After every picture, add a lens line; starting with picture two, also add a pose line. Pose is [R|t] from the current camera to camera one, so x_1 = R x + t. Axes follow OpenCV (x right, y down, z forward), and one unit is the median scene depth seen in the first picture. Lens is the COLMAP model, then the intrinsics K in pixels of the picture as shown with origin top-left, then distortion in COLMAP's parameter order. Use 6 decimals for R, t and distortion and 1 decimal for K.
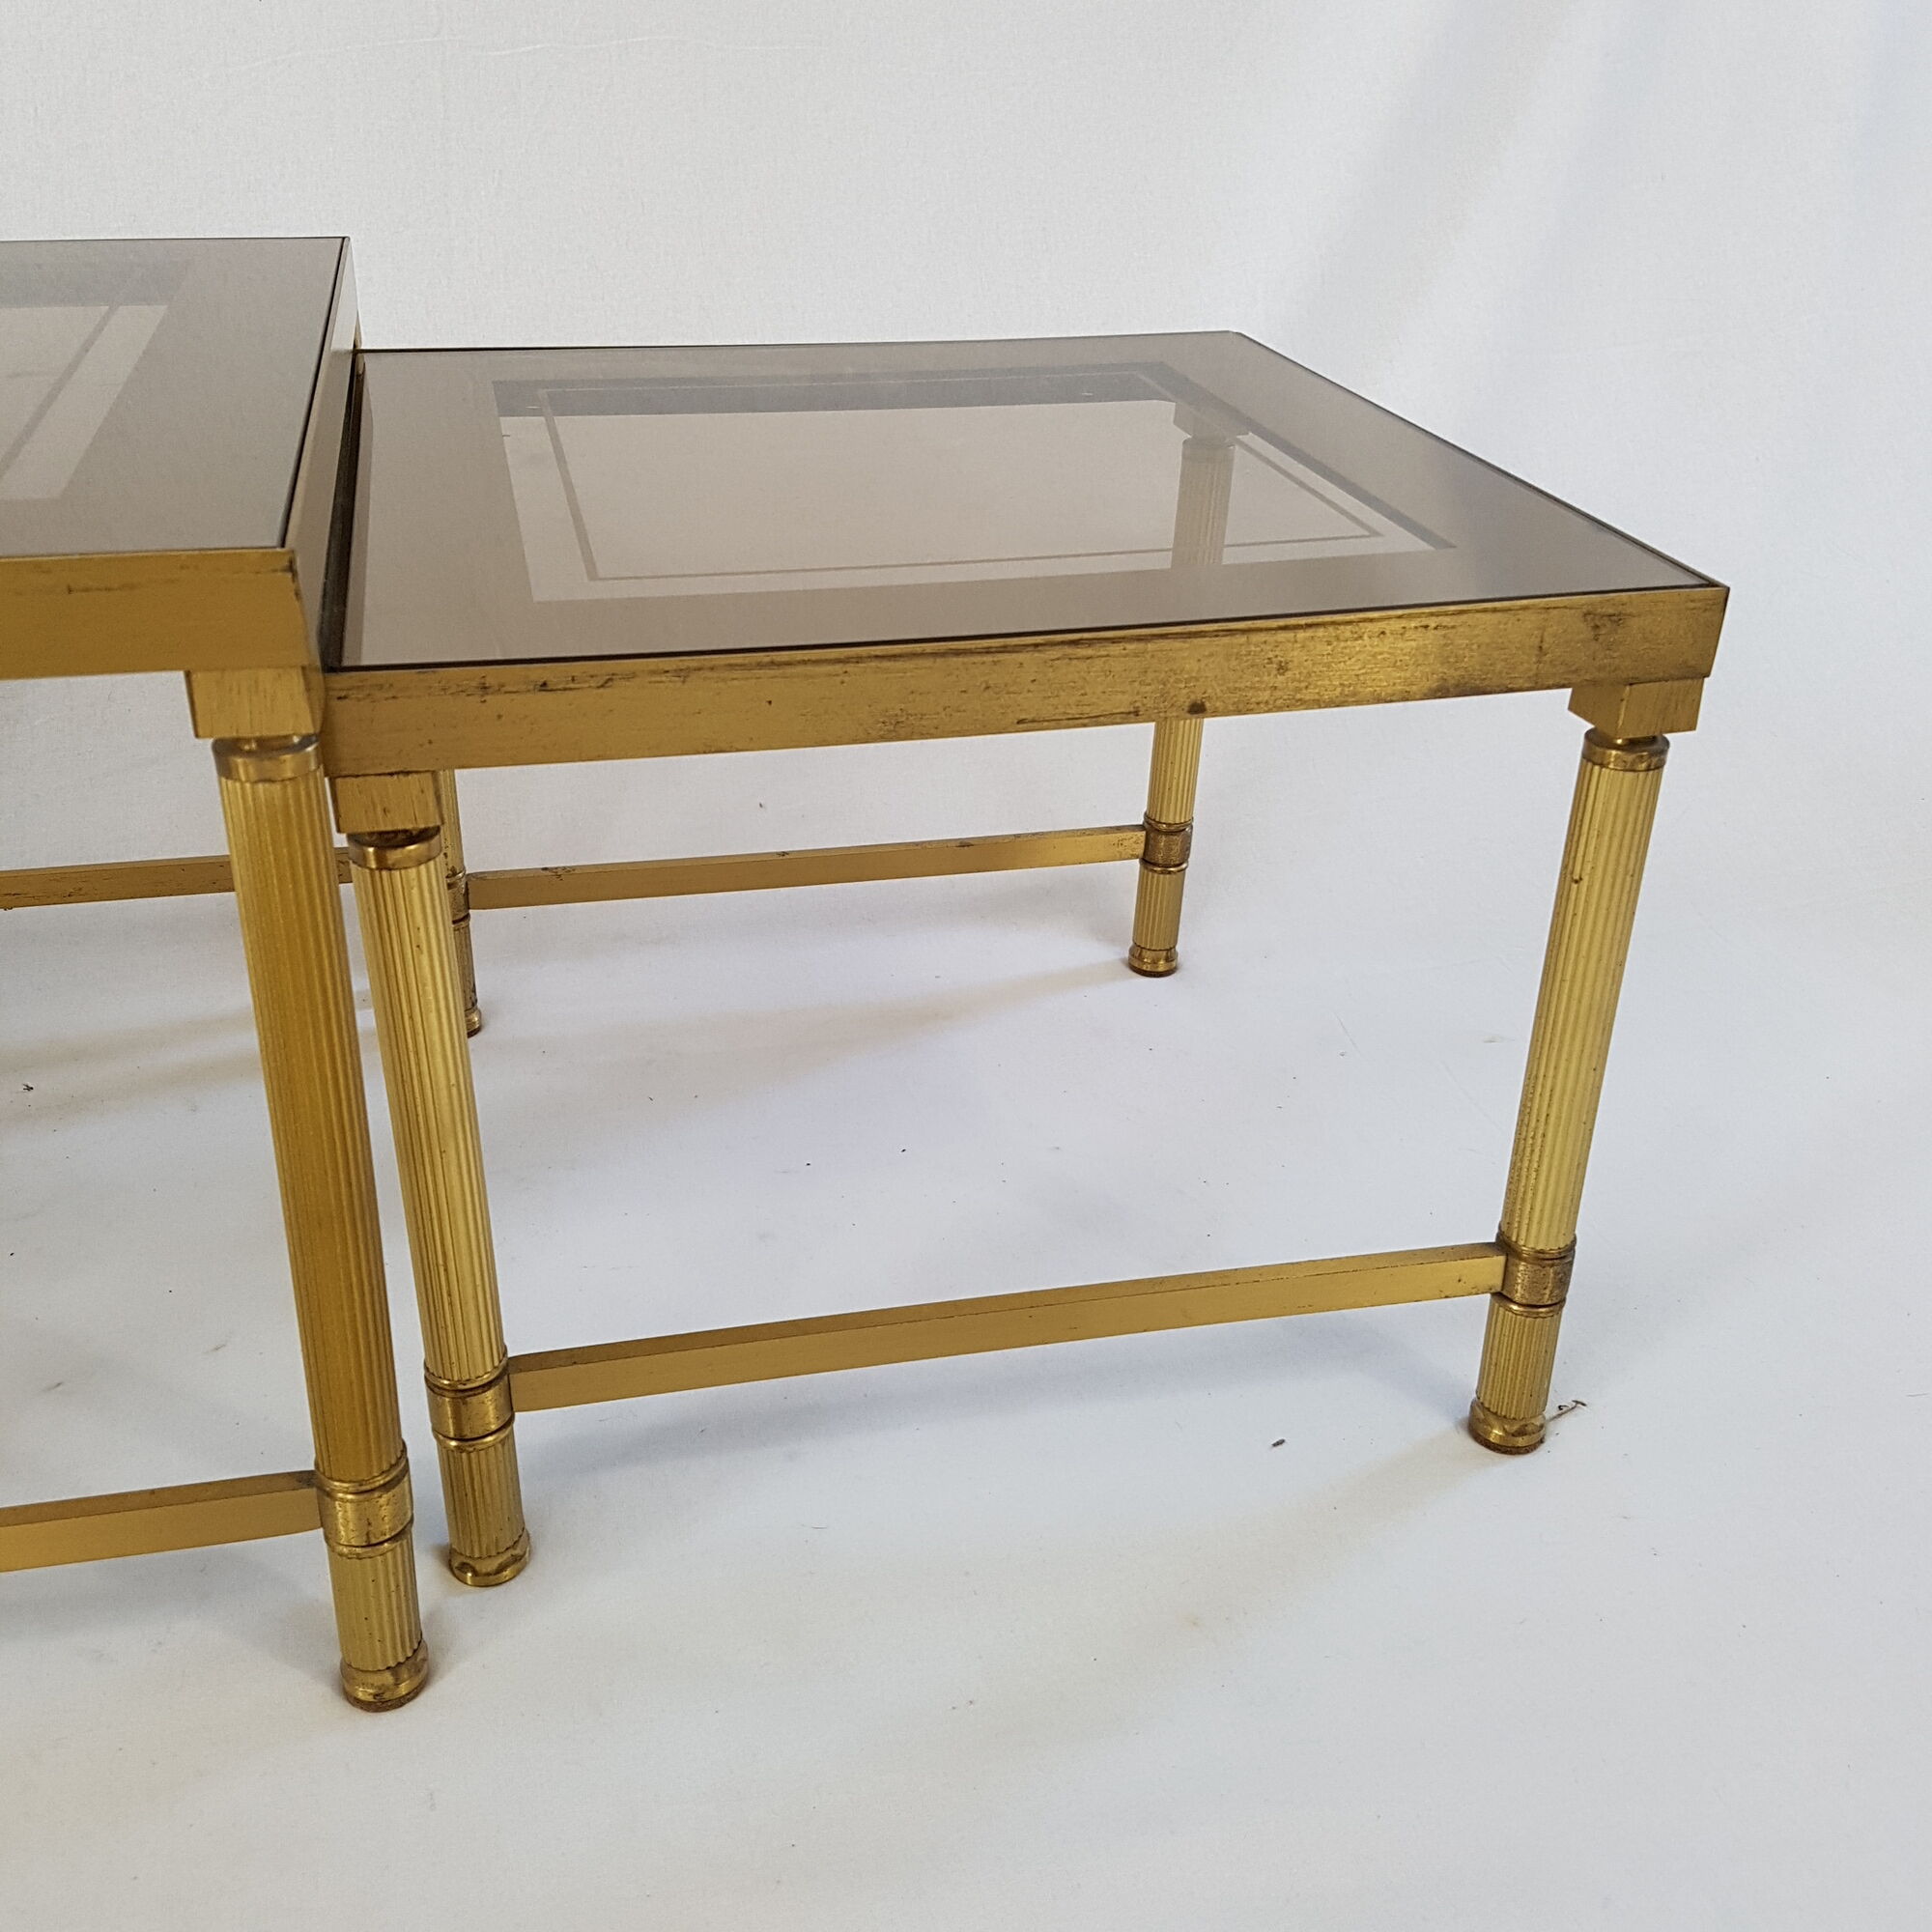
lens RADIAL K [[2001.1, 0, 938.0], [0, 2001.1, 1014.4], [0, 0, 1]] dist [0.250929, -0.511631]
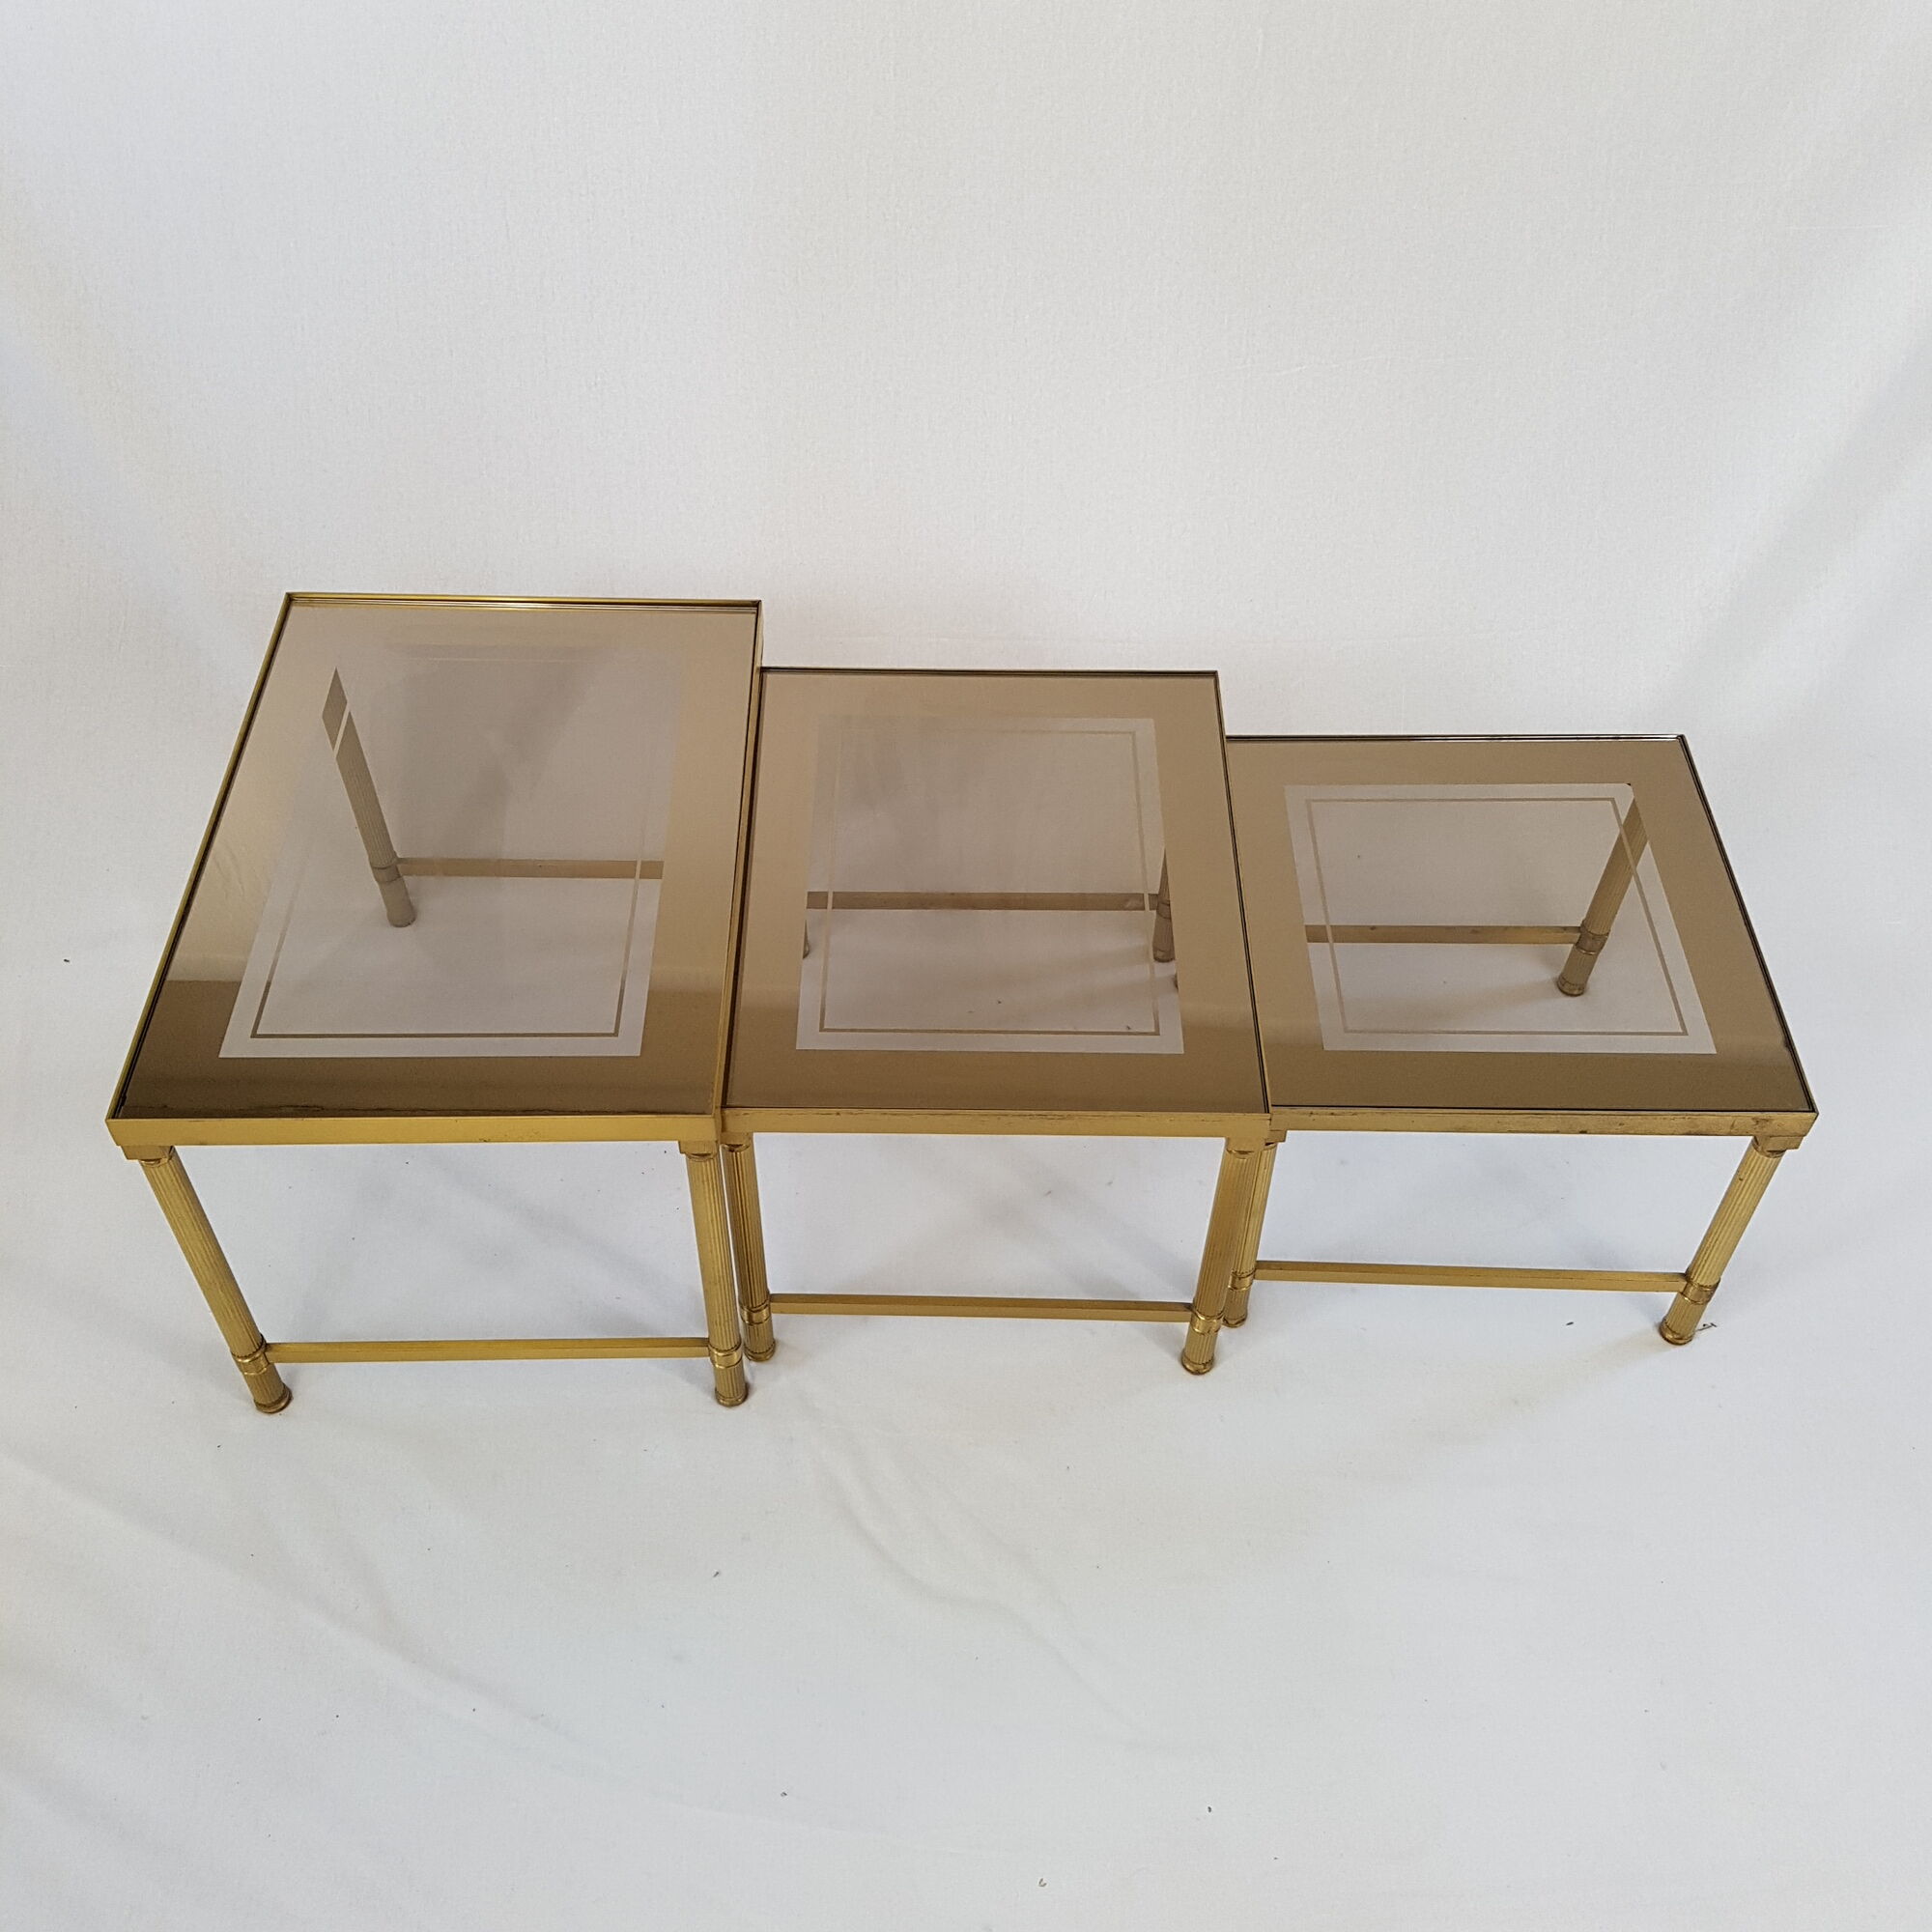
lens RADIAL K [[1989.1, 0, 960.7], [0, 1989.1, 979.7], [0, 0, 1]] dist [0.308721, -0.637914]
pose [[0.974024, 0.167169, -0.152749, -0.239511], [-0.103850, 0.929193, 0.354704, -1.000032], [0.201229, -0.329627, 0.922417, -1.275008]]
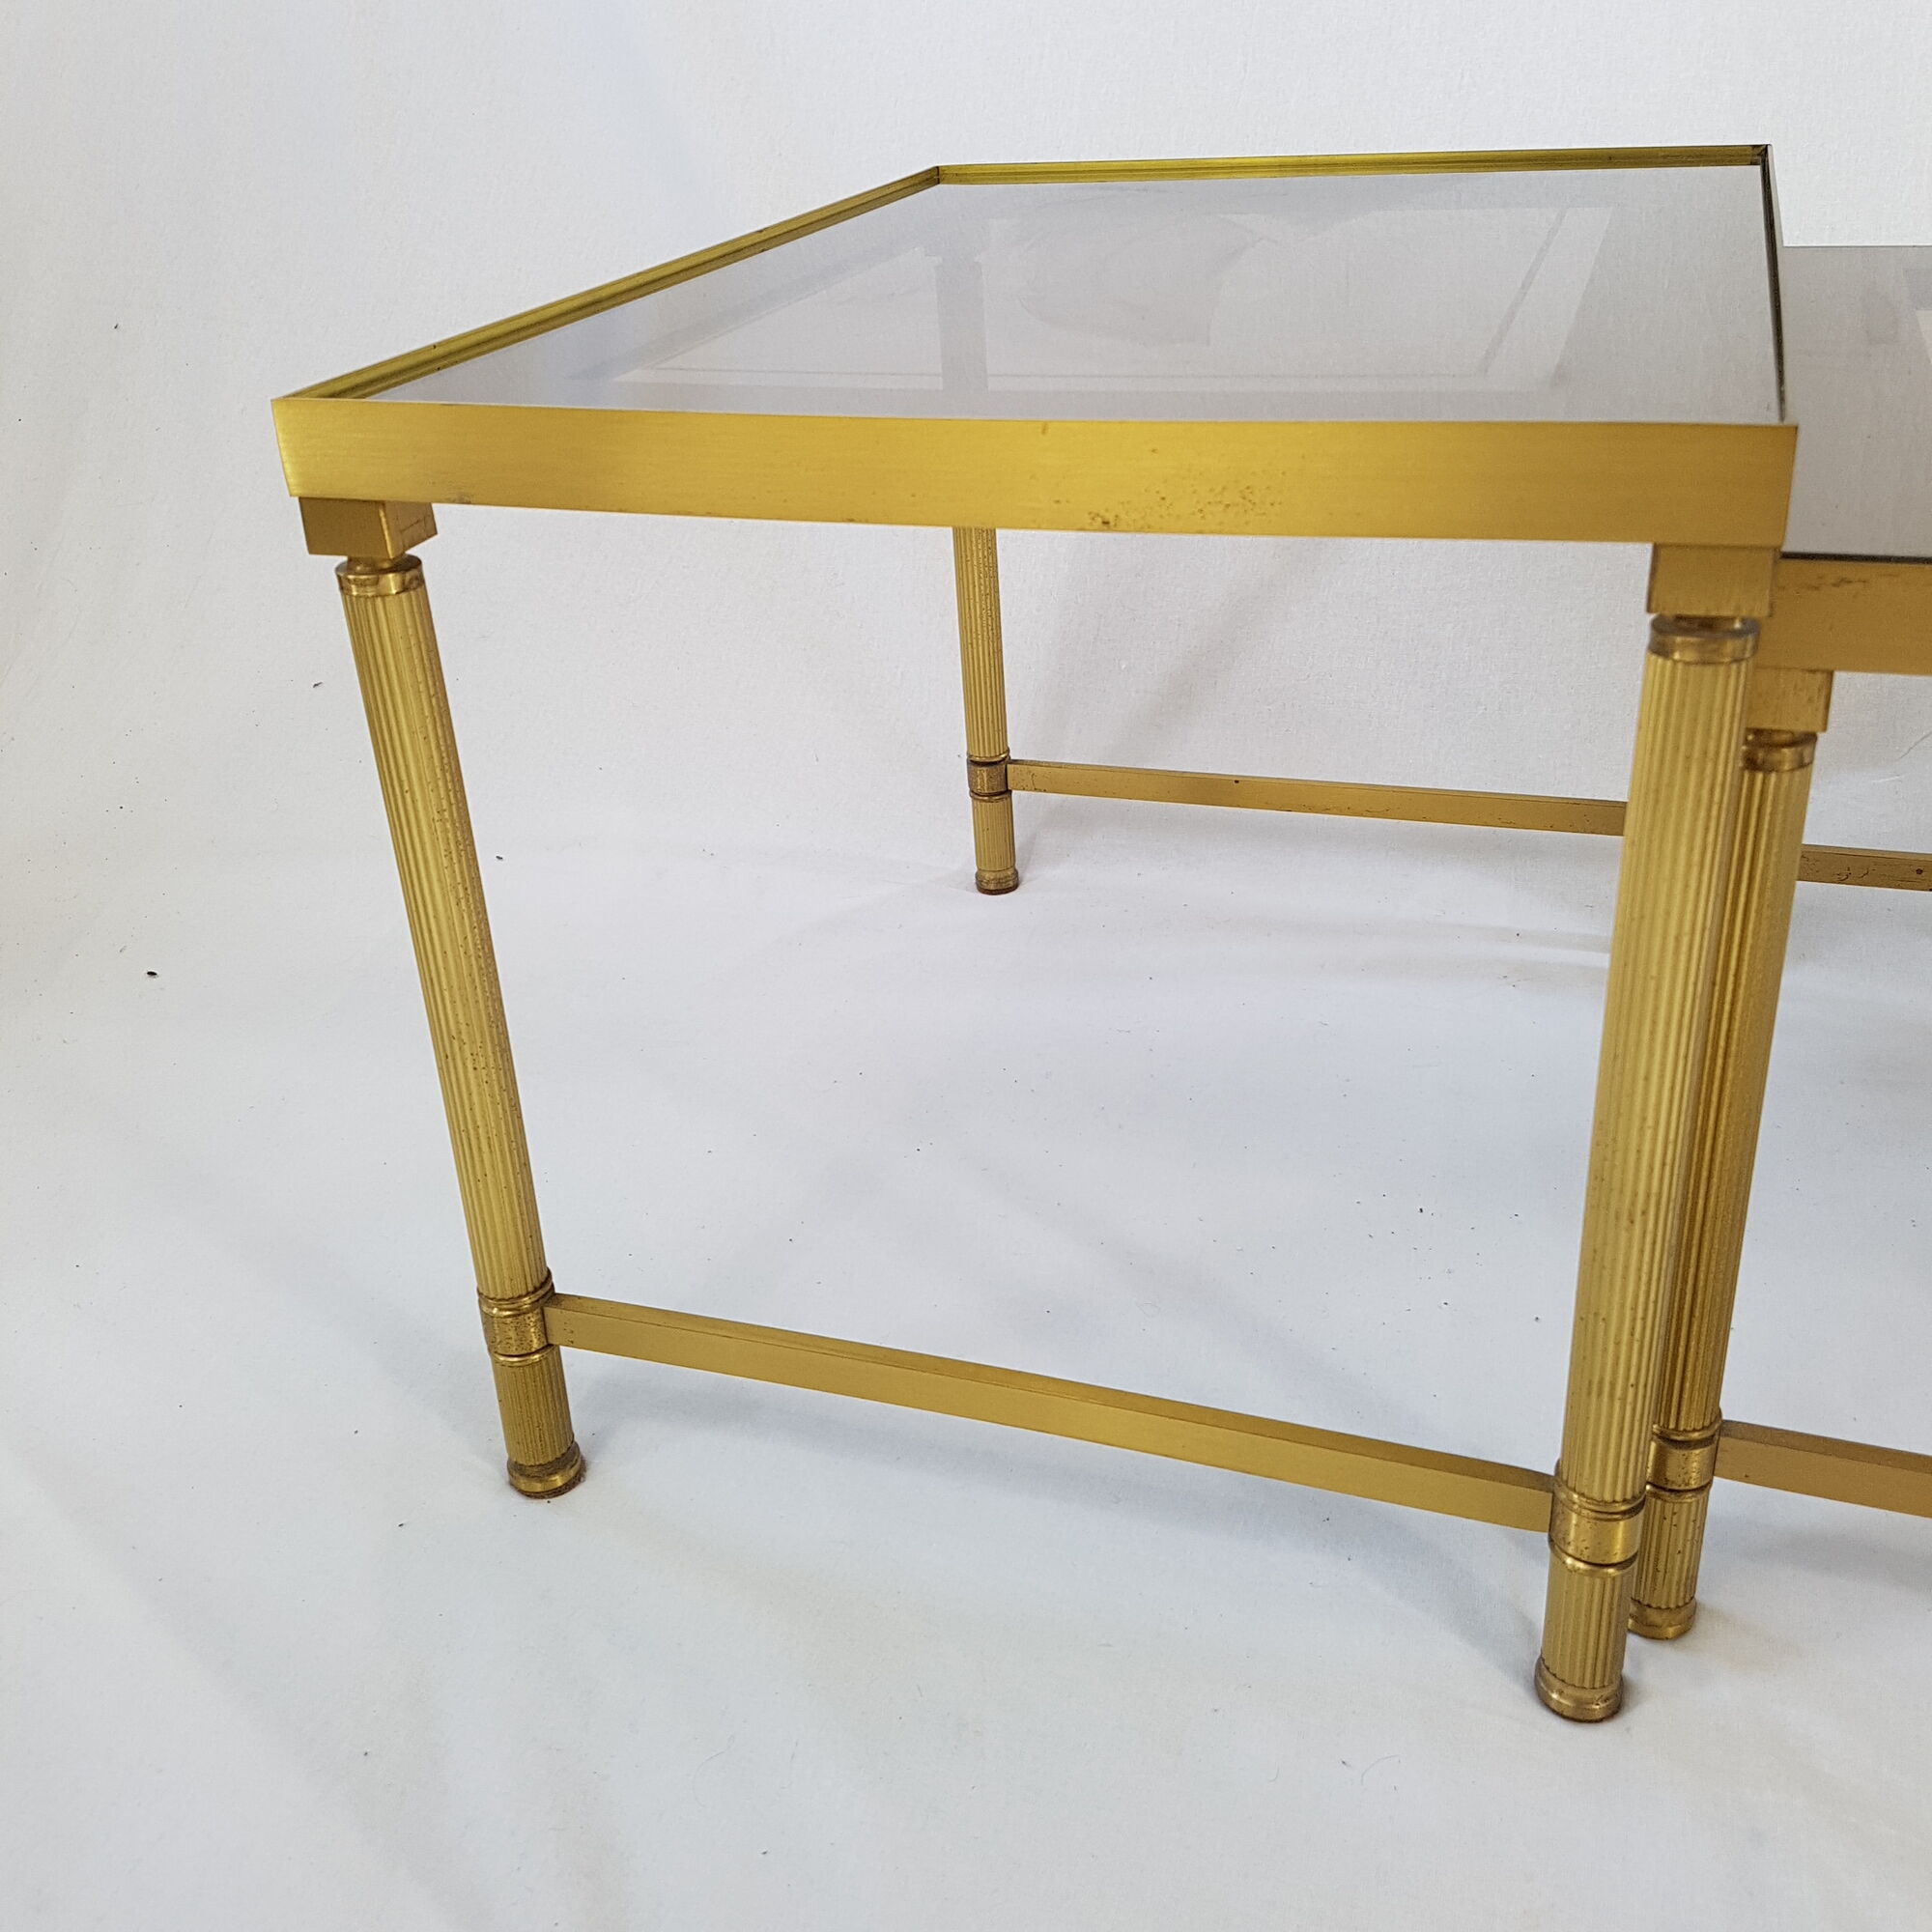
lens RADIAL K [[1989.1, 0, 960.7], [0, 1989.1, 979.7], [0, 0, 1]] dist [0.308721, -0.637914]
pose [[0.844206, 0.184722, -0.503183, -0.628422], [-0.190449, 0.980859, 0.040558, 0.072610], [0.501044, 0.061591, 0.863228, -0.204708]]
